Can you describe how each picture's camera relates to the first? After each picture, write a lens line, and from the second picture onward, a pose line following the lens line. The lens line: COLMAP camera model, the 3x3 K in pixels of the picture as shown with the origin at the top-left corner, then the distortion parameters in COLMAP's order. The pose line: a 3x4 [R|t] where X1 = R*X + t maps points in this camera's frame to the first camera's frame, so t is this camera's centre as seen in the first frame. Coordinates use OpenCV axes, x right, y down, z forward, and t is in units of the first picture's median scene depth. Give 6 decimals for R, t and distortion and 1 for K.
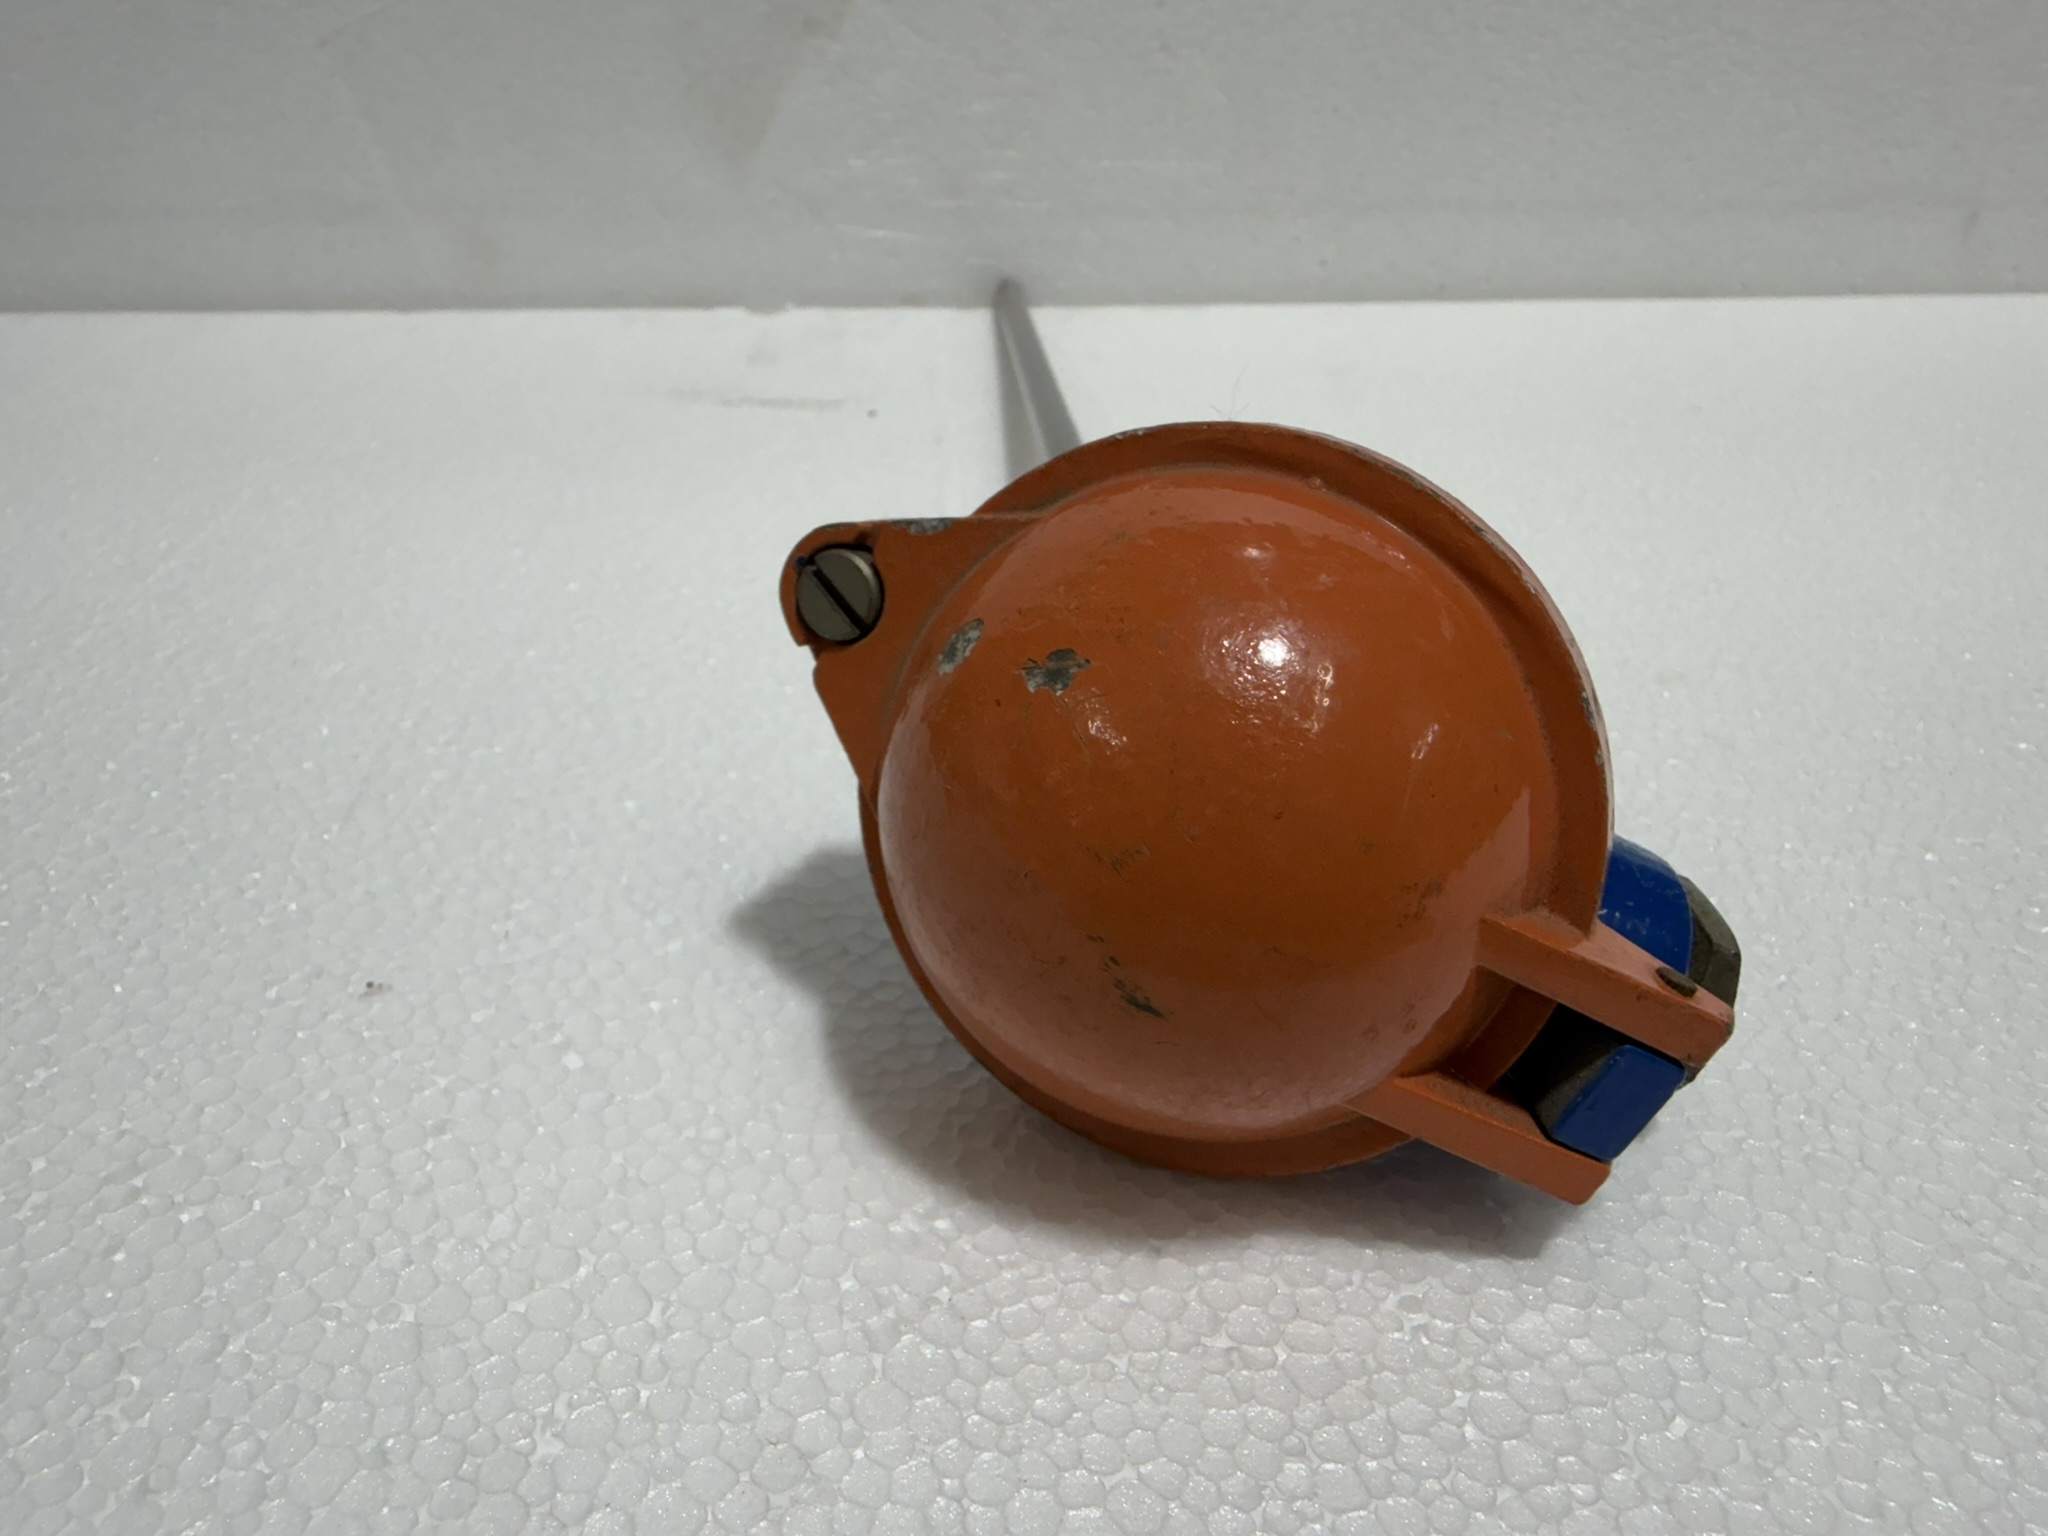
lens RADIAL K [[1414.8, 0, 938.5], [0, 1414.8, 707.9], [0, 0, 1]] dist [-0.007996, 0.000808]
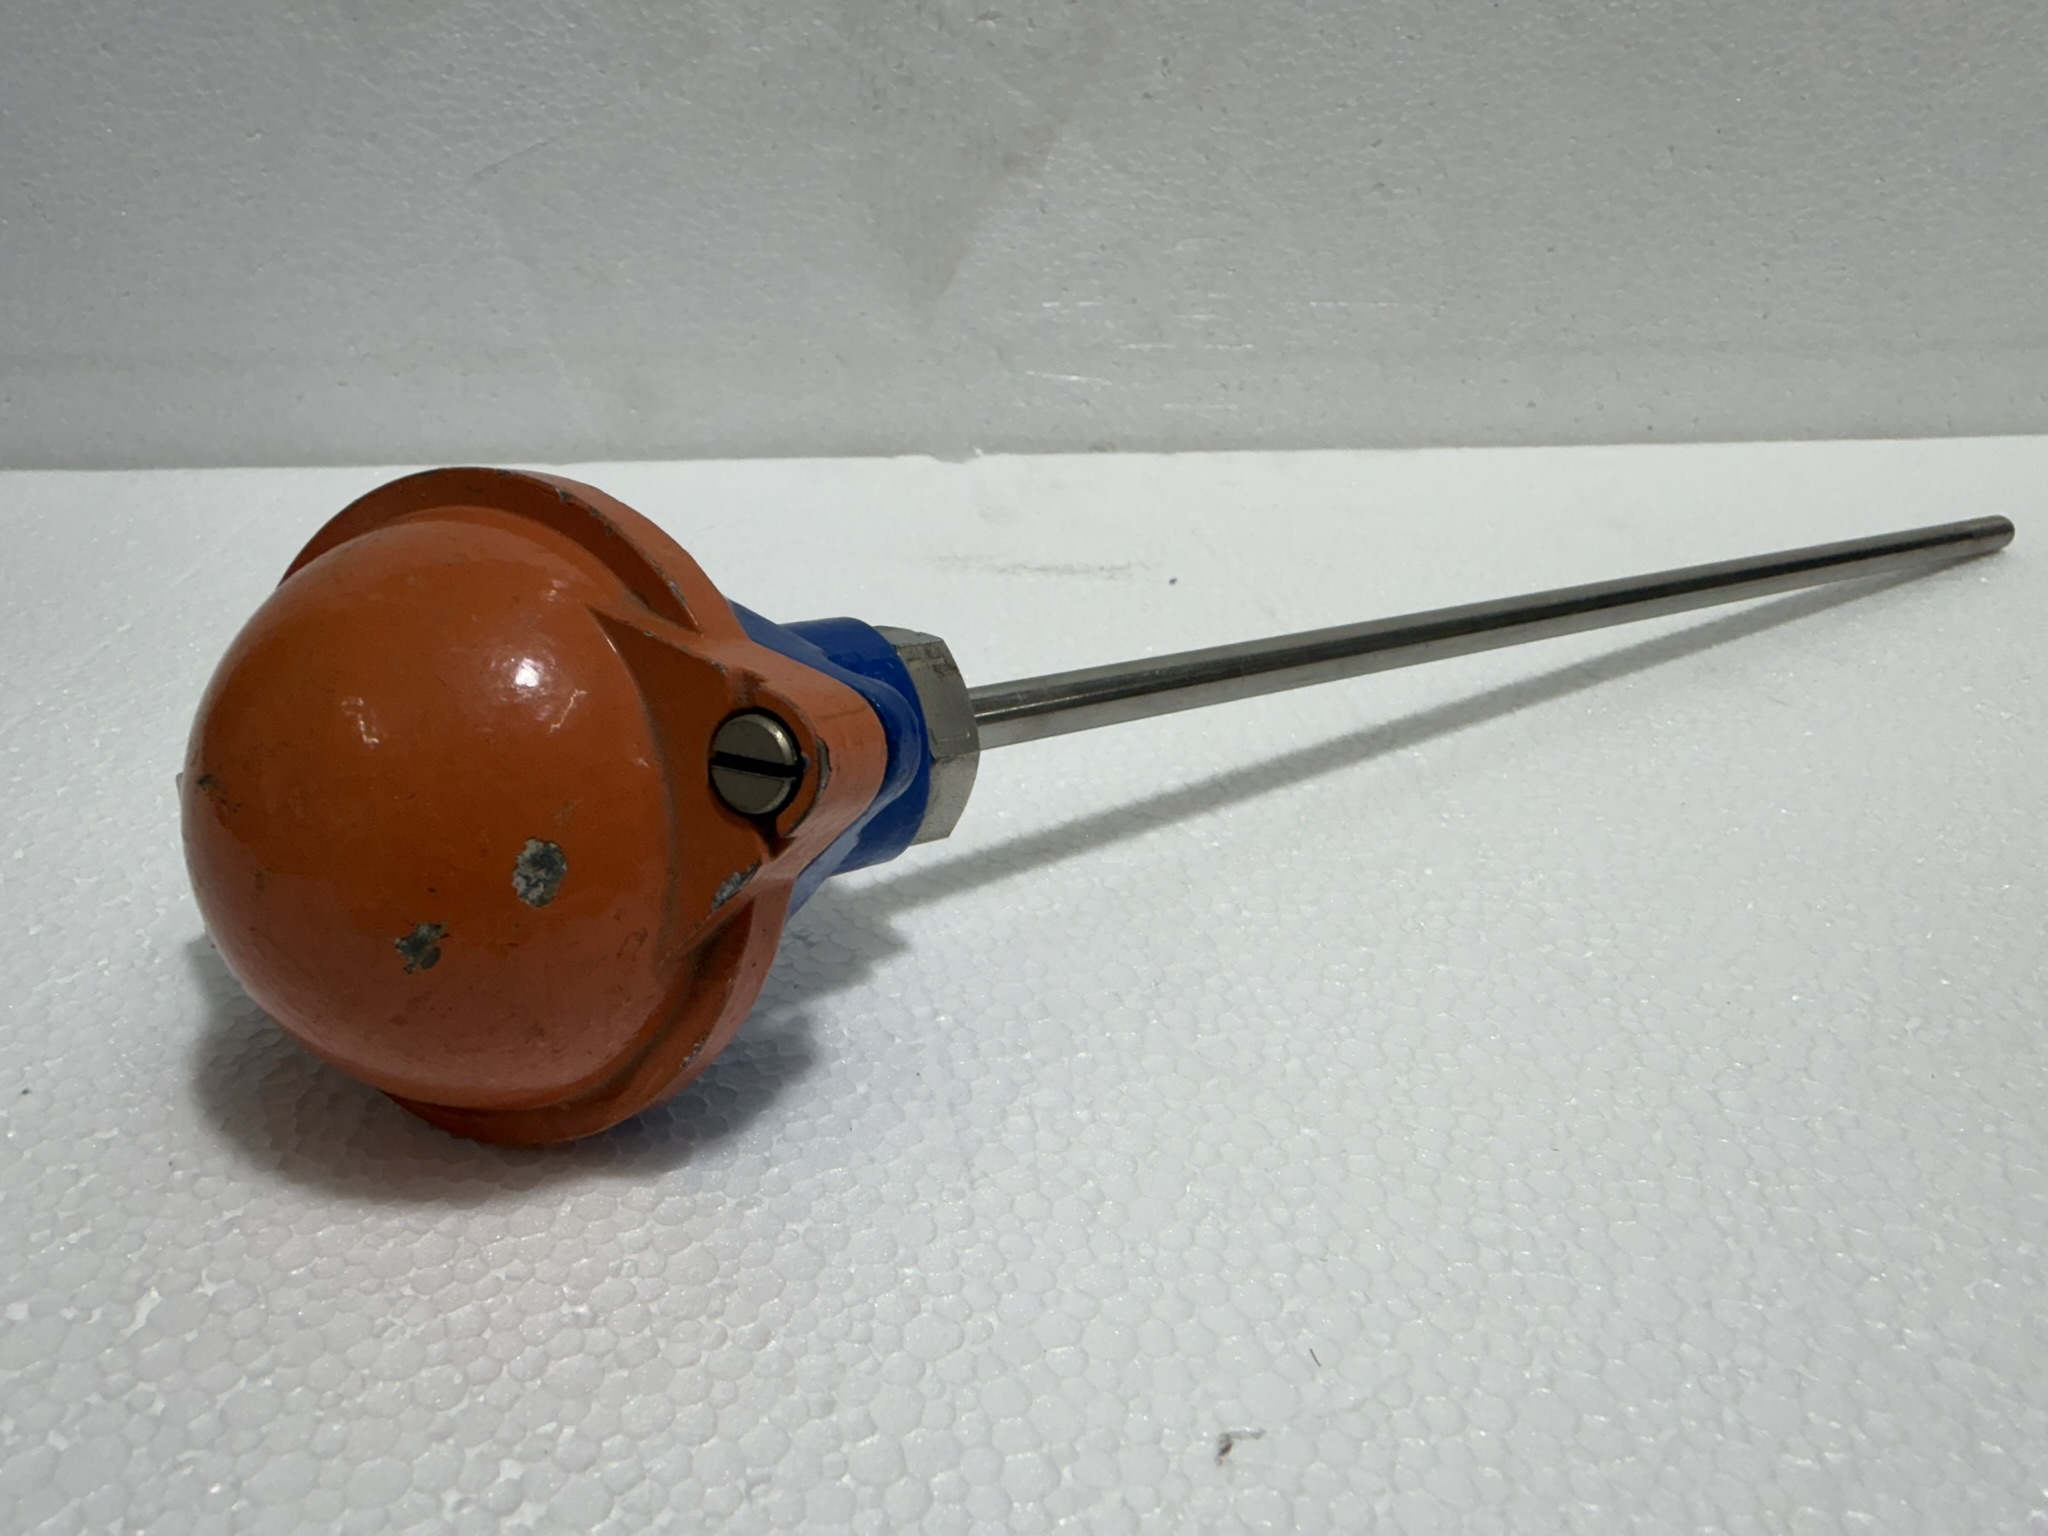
lens RADIAL K [[1414.8, 0, 897.3], [0, 1414.8, 682.9], [0, 0, 1]] dist [-0.007996, 0.000808]
pose [[0.997795, -0.020307, 0.063195, -0.453762], [0.025978, 0.995580, -0.090256, -0.106615], [-0.061082, 0.091699, 0.993912, 0.191565]]
